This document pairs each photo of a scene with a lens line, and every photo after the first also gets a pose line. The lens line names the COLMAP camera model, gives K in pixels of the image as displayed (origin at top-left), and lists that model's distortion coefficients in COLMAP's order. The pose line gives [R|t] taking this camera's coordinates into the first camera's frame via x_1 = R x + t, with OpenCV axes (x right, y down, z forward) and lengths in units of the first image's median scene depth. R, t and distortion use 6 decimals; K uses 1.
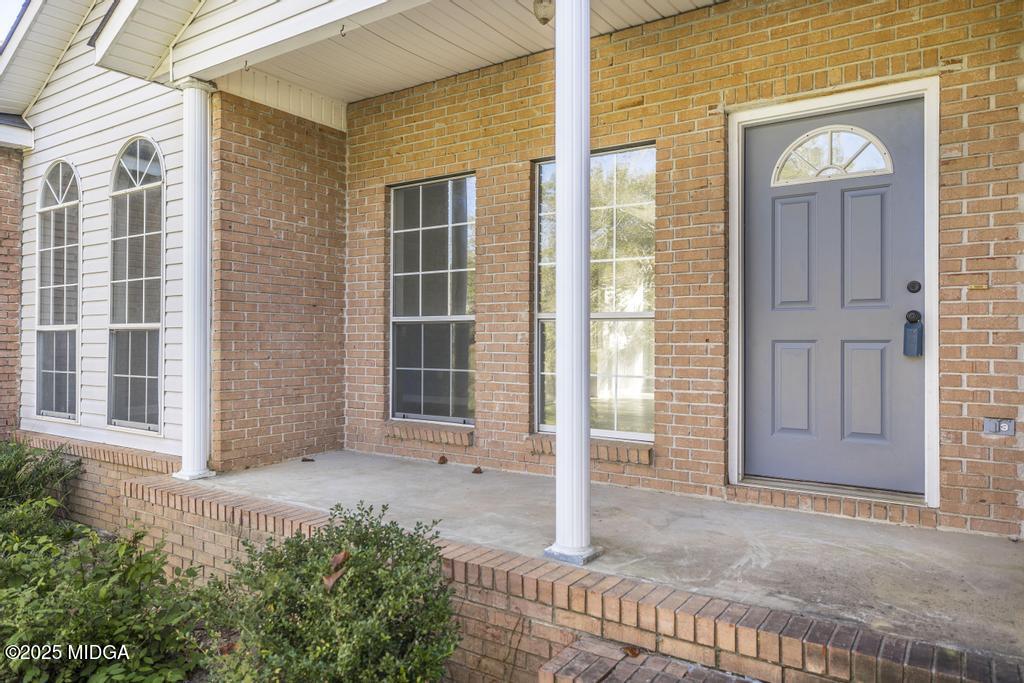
lens RADIAL K [[690.0, 0, 512.6], [0, 690.0, 339.7], [0, 0, 1]] dist [-0.006515, -0.001443]
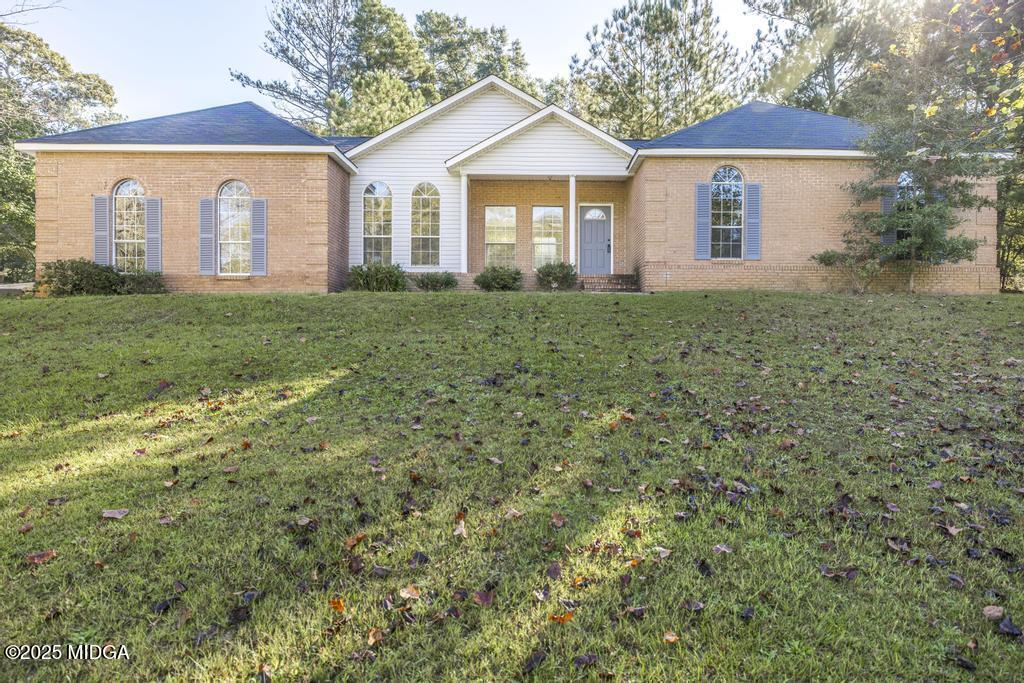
lens RADIAL K [[591.7, 0, 512.4], [0, 591.7, 341.2], [0, 0, 1]] dist [0.000679, 0.000028]
pose [[0.823607, -0.000662, 0.567161, -2.594505], [-0.003672, 0.999972, 0.006499, 0.668791], [-0.567149, -0.007435, 0.823581, -2.347987]]
